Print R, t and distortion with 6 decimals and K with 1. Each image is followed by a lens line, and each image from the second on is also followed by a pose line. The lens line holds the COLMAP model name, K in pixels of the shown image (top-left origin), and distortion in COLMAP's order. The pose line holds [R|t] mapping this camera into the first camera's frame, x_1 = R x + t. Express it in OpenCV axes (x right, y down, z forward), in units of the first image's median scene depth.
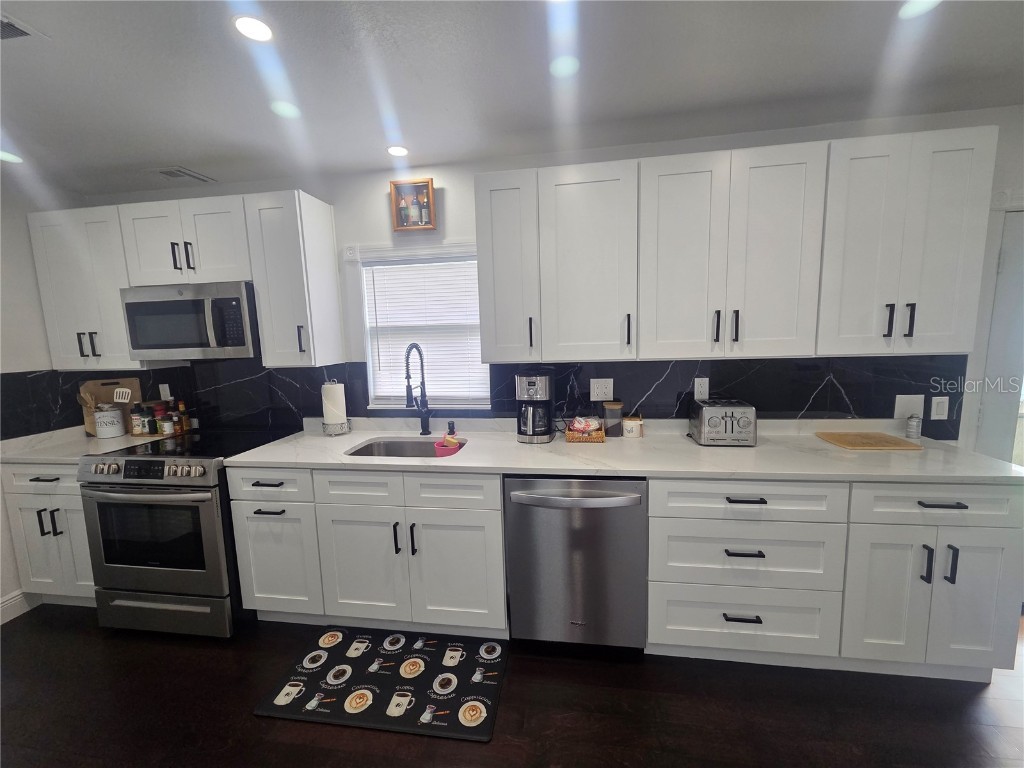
lens RADIAL K [[420.8, 0, 513.3], [0, 420.8, 384.4], [0, 0, 1]] dist [0.002390, 0.000120]
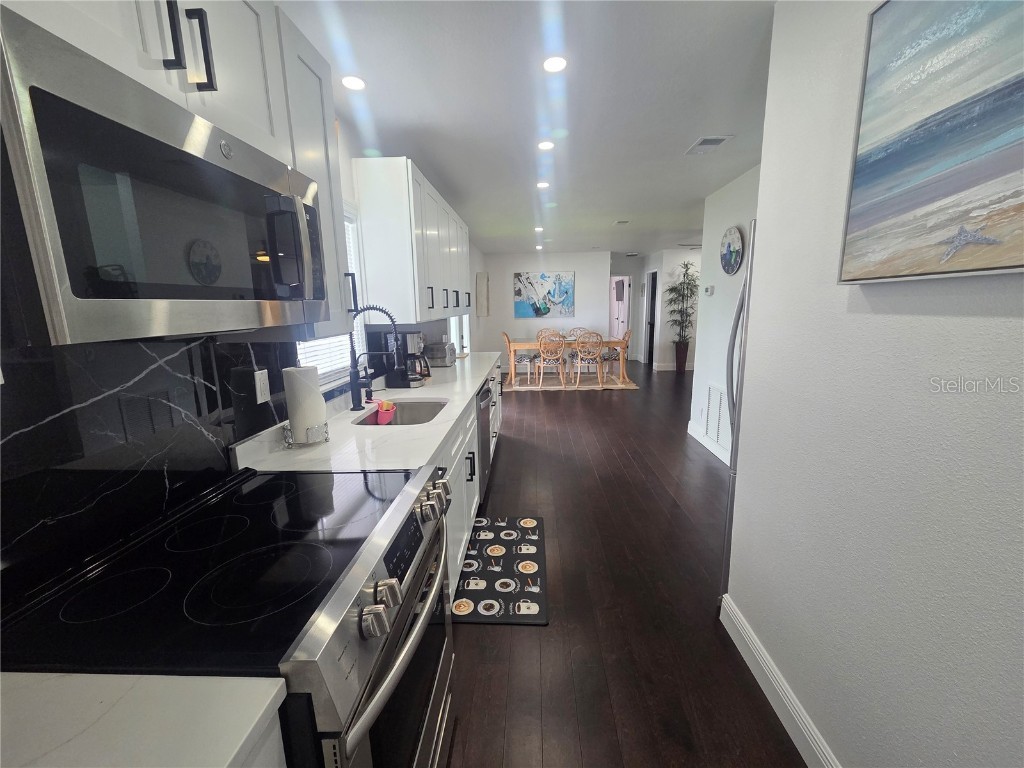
lens RADIAL K [[420.1, 0, 510.7], [0, 420.1, 384.8], [0, 0, 1]] dist [0.002906, -0.000243]
pose [[-0.100453, -0.154306, 0.982903, -1.288938], [0.150154, 0.974234, 0.168290, -0.039230], [-0.983546, 0.164492, -0.074695, 0.859591]]
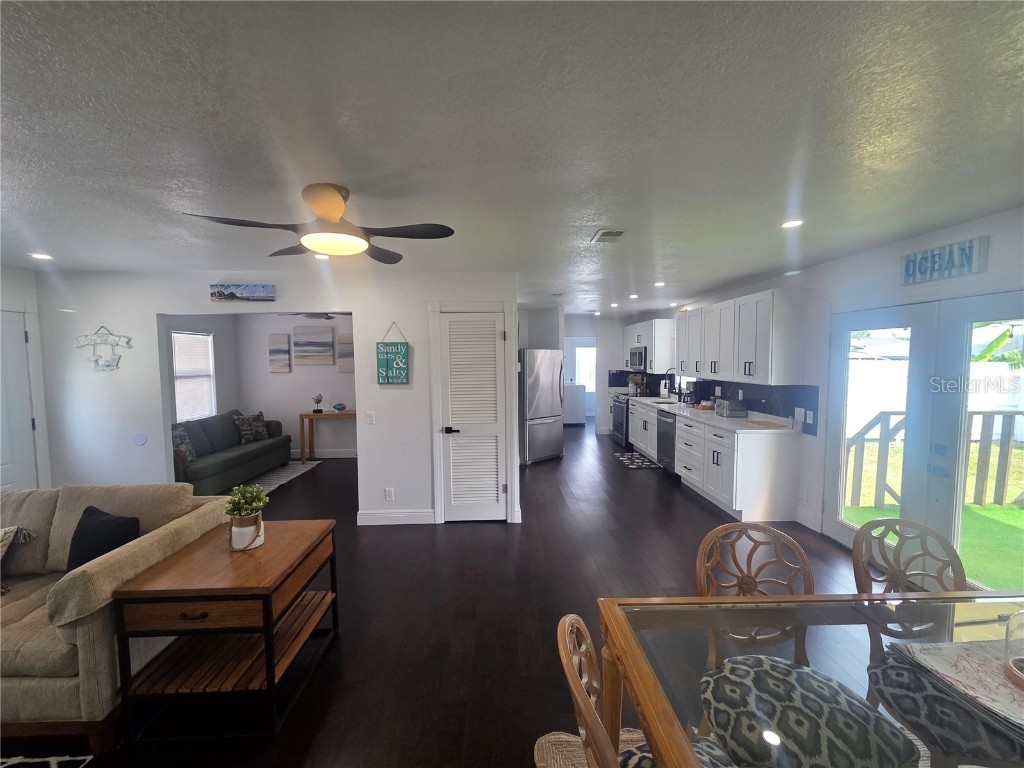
lens RADIAL K [[419.7, 0, 512.0], [0, 419.7, 384.0], [0, 0, 1]] dist [0.005128, -0.000015]
pose [[0.177386, 0.090044, -0.980013, 2.570218], [-0.123304, 0.989992, 0.068643, -0.053865], [0.976386, 0.108663, 0.186713, -0.641170]]
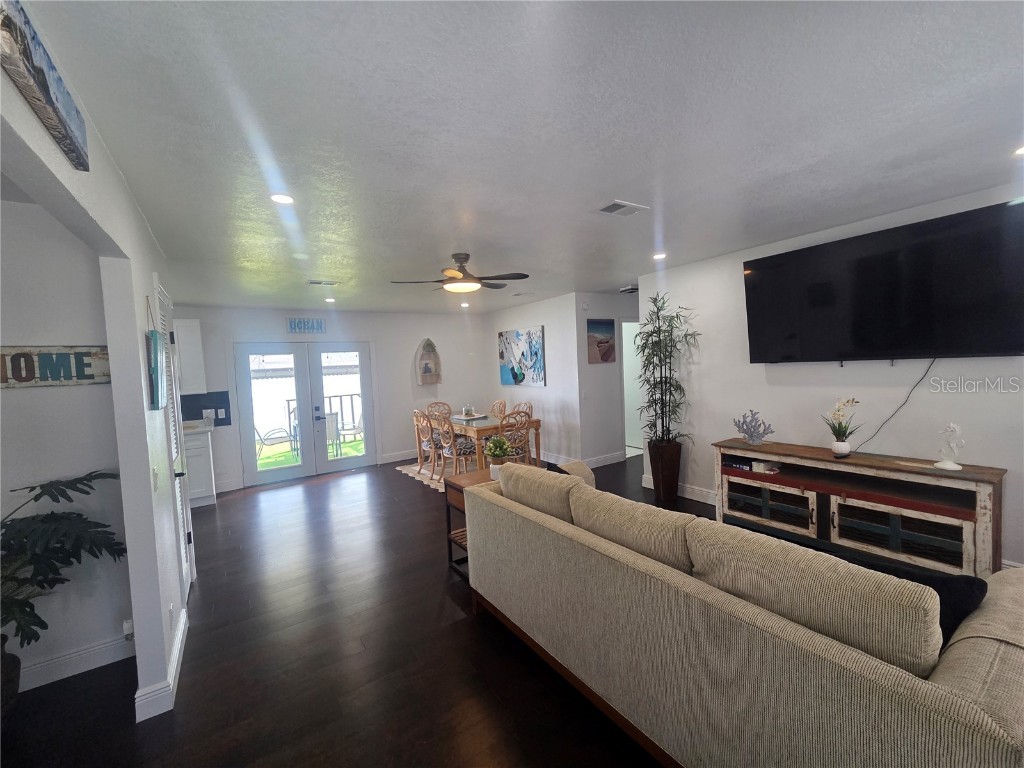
lens RADIAL K [[412.3, 0, 509.1], [0, 412.3, 387.7], [0, 0, 1]] dist [0.000745, -0.000062]
pose [[0.736365, -0.042726, 0.675234, 0.598188], [0.112513, 0.991841, -0.059940, 0.251469], [-0.667164, 0.120111, 0.735164, -2.103162]]
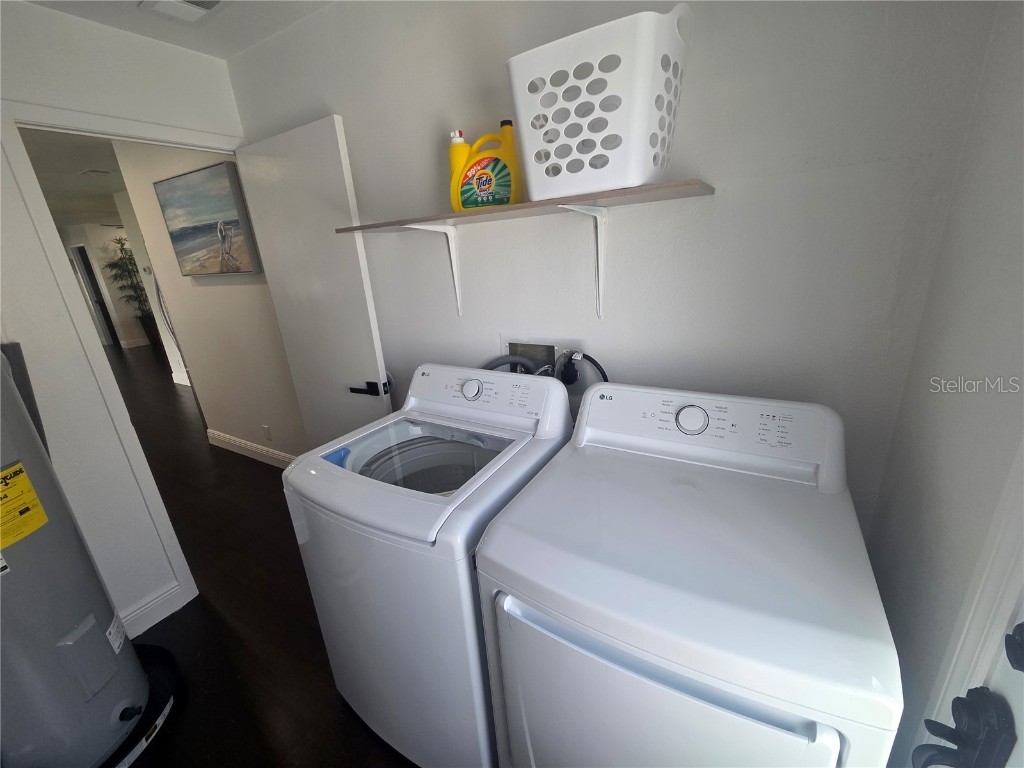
lens RADIAL K [[420.1, 0, 510.7], [0, 420.1, 384.8], [0, 0, 1]] dist [0.002906, -0.000243]
pose [[-0.924809, -0.027046, 0.379469, -2.357786], [0.144524, 0.897712, 0.416204, -0.115175], [-0.351910, 0.439752, -0.826304, 1.344136]]
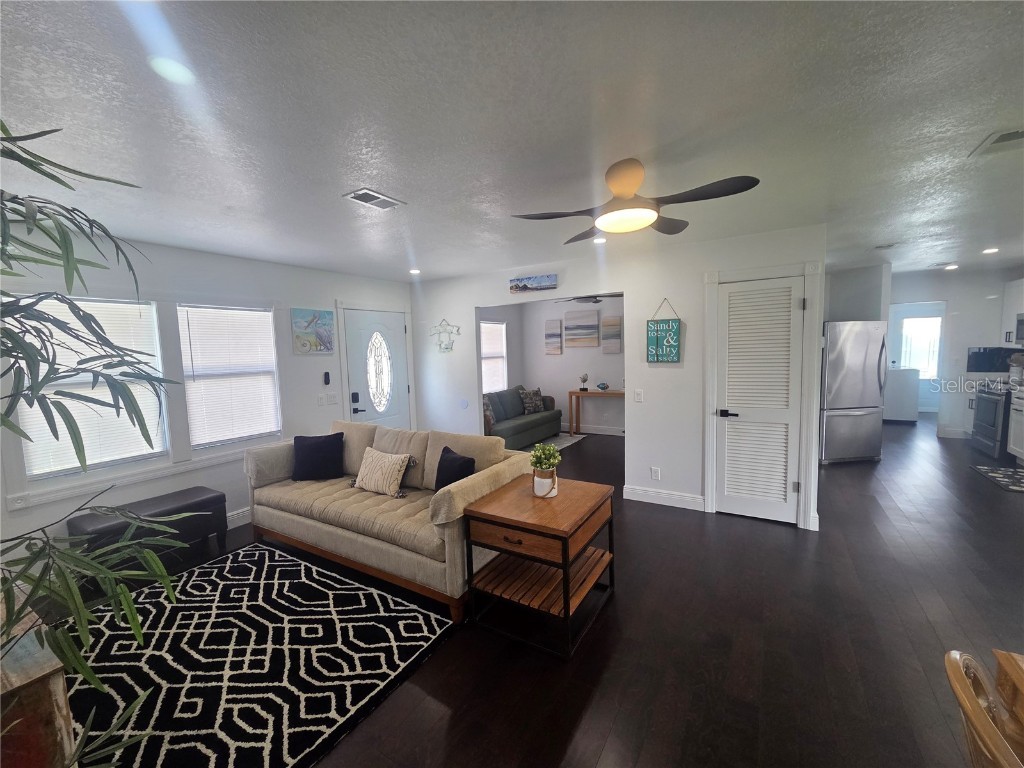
lens RADIAL K [[420.1, 0, 510.7], [0, 420.1, 384.8], [0, 0, 1]] dist [0.002906, -0.000243]
pose [[-0.394249, 0.124947, -0.910470, 2.587546], [-0.074525, 0.983105, 0.167186, -0.020503], [0.915977, 0.133766, -0.378276, -0.710545]]
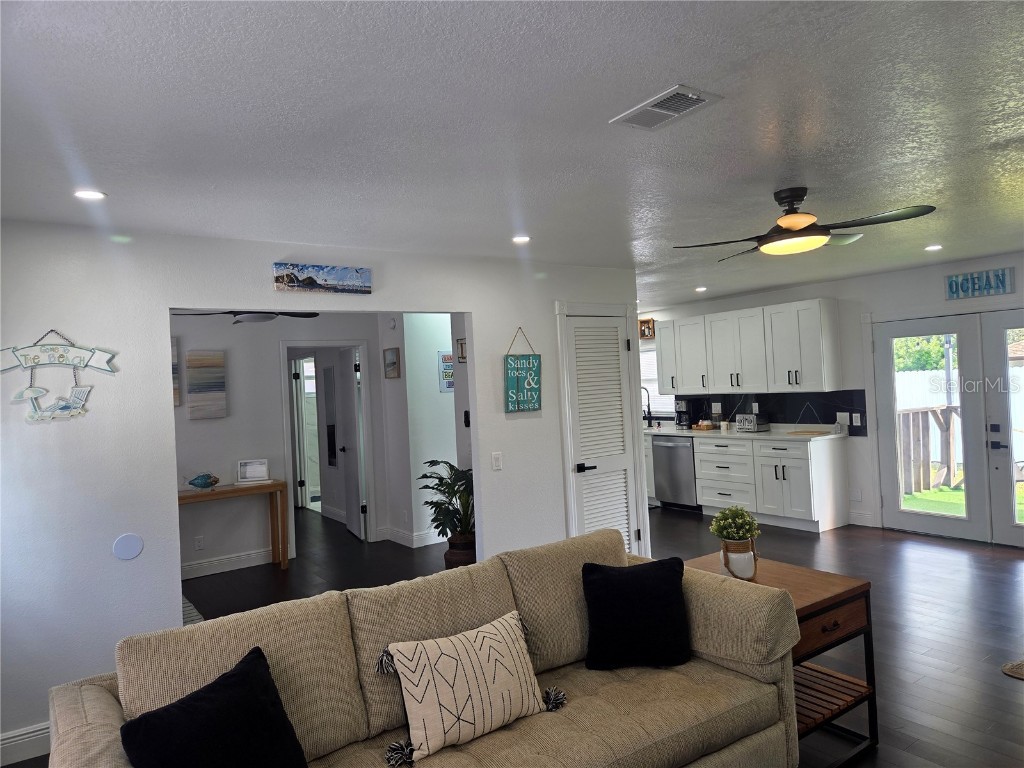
lens RADIAL K [[685.8, 0, 512.3], [0, 685.8, 370.6], [0, 0, 1]] dist [0.056984, -0.001040]
pose [[0.692938, -0.018372, -0.720763, 2.228719], [-0.061467, 0.994530, -0.084444, 0.200171], [0.718372, 0.102818, 0.688019, -2.393682]]
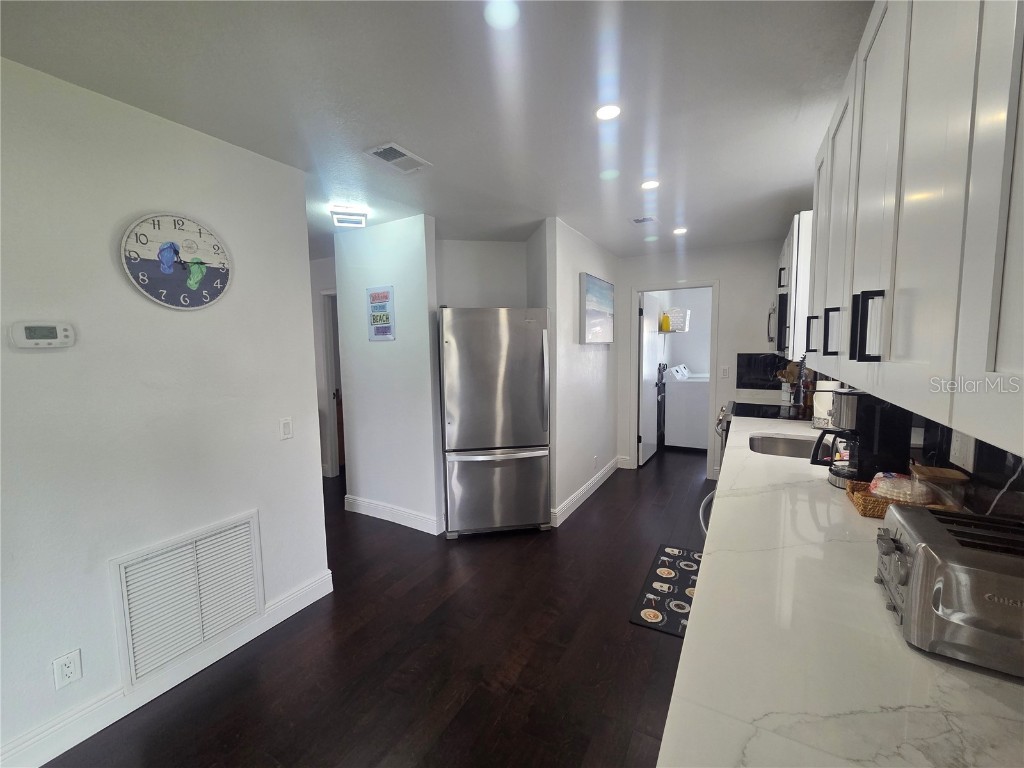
lens RADIAL K [[412.3, 0, 509.1], [0, 412.3, 387.7], [0, 0, 1]] dist [0.000745, -0.000062]
pose [[-0.356322, 0.125435, -0.925905, 0.945233], [-0.089544, 0.981803, 0.167467, -0.099732], [0.930063, 0.142581, -0.338606, 0.714779]]
